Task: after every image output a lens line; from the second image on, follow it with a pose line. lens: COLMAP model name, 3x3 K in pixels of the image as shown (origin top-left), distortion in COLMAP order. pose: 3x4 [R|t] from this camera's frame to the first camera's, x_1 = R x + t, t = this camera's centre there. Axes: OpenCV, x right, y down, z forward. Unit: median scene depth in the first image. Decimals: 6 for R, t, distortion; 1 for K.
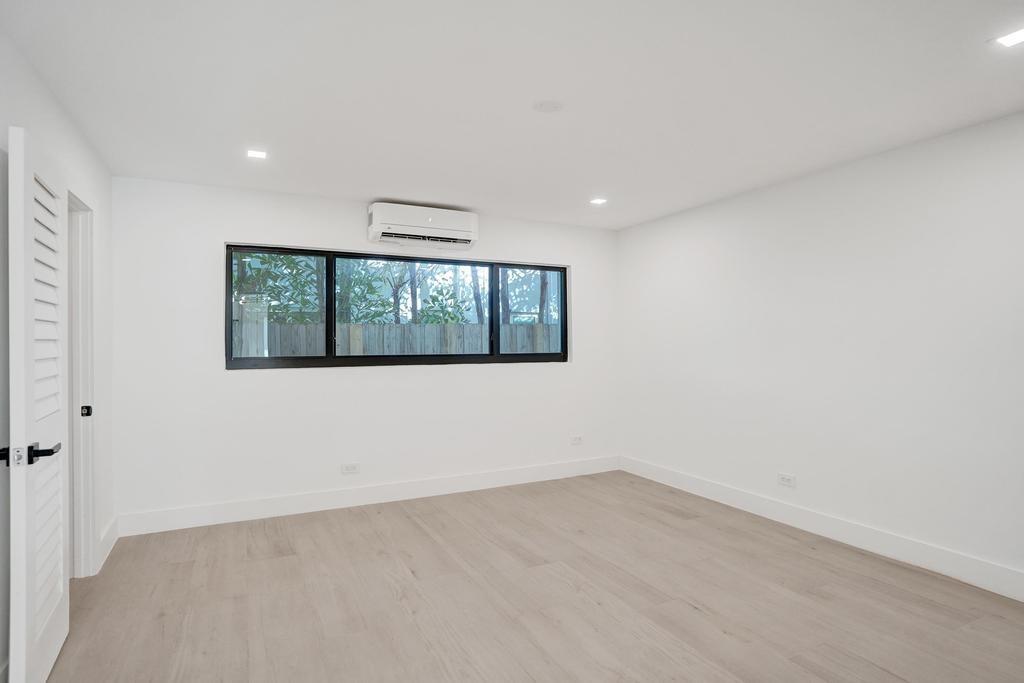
lens RADIAL K [[546.8, 0, 512.0], [0, 546.8, 341.5], [0, 0, 1]] dist [-0.056011, 0.036123]
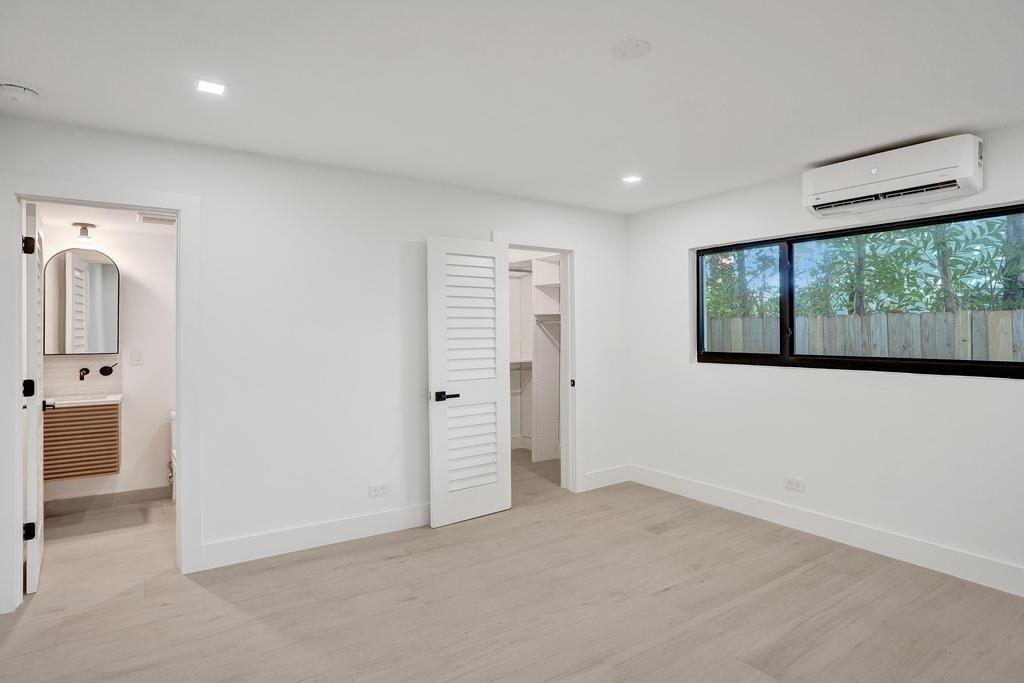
lens RADIAL K [[546.8, 0, 512.0], [0, 546.8, 341.5], [0, 0, 1]] dist [-0.056011, 0.036123]
pose [[0.126720, 0.023806, -0.991653, 0.536727], [0.004326, 0.999689, 0.024552, -0.020441], [0.991929, -0.007401, 0.126578, 0.475588]]
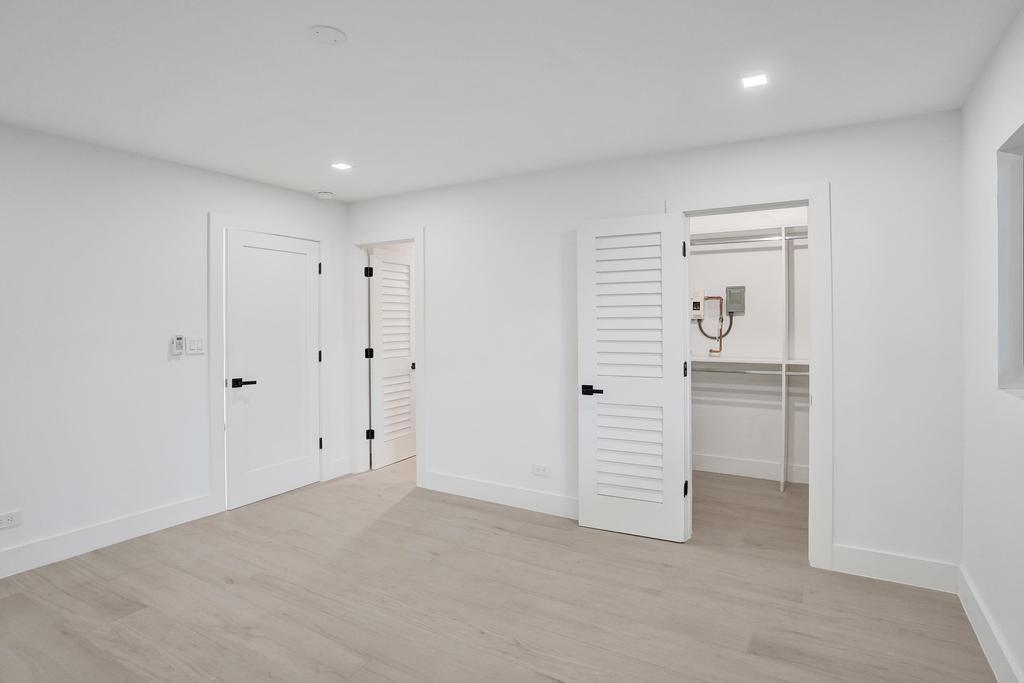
lens RADIAL K [[554.1, 0, 508.3], [0, 554.1, 336.7], [0, 0, 1]] dist [-0.026862, 0.000359]
pose [[-0.848490, 0.021928, -0.528756, 0.172493], [0.007163, 0.999526, 0.029956, -0.018741], [0.529162, 0.021630, -0.848245, 1.177310]]
